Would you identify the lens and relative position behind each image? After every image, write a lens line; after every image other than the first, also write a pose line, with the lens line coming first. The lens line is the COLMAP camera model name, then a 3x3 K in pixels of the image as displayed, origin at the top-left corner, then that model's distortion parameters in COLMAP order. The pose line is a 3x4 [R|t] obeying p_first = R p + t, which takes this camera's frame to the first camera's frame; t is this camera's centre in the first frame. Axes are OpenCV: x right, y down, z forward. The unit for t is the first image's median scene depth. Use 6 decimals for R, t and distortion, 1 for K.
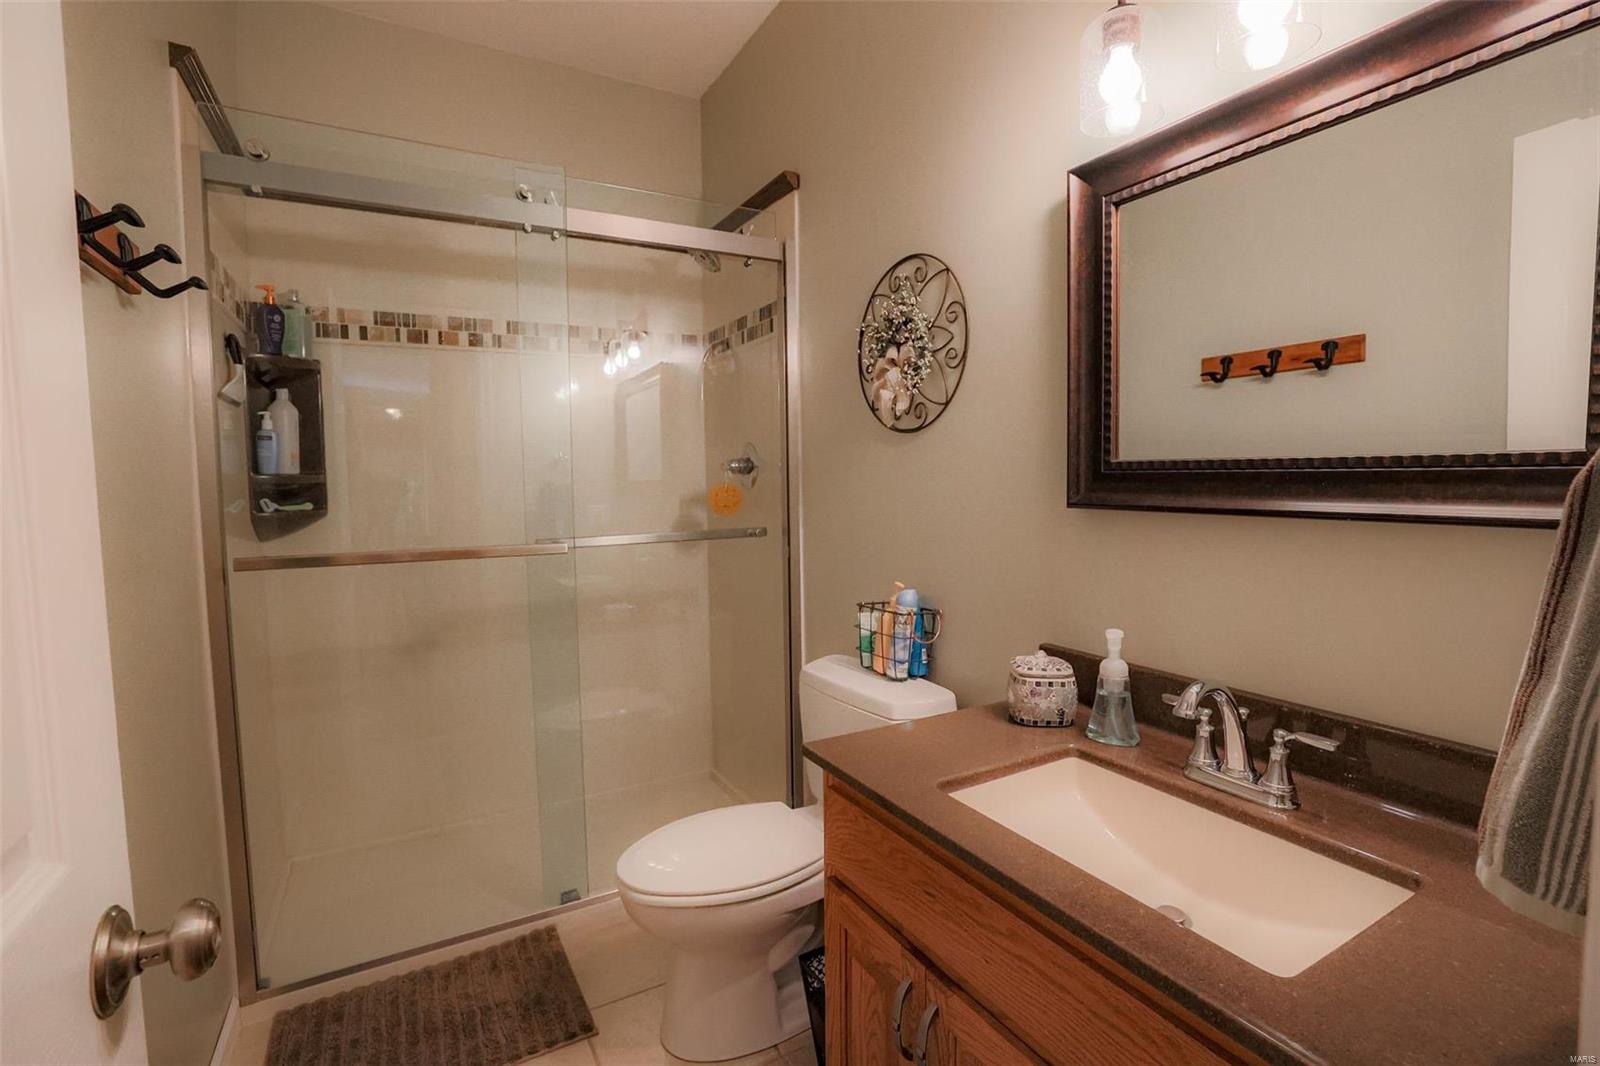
lens RADIAL K [[733.5, 0, 802.9], [0, 733.5, 523.2], [0, 0, 1]] dist [-0.052319, 0.022462]
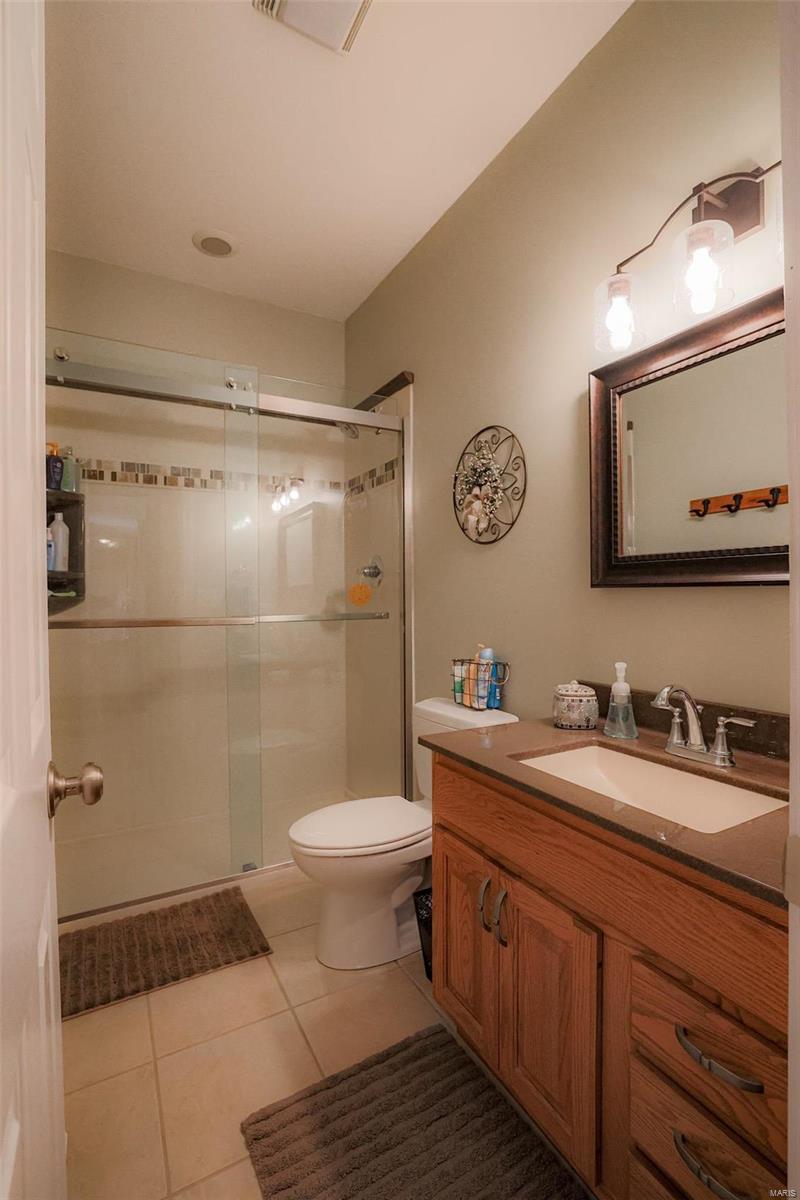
lens RADIAL K [[550.1, 0, 409.8], [0, 550.1, 600.5], [0, 0, 1]] dist [-0.052319, 0.022462]
pose [[0.999957, 0.007817, 0.004999, -0.018539], [-0.007534, 0.998494, -0.054339, 0.055271], [-0.005417, 0.054299, 0.998510, -0.113010]]
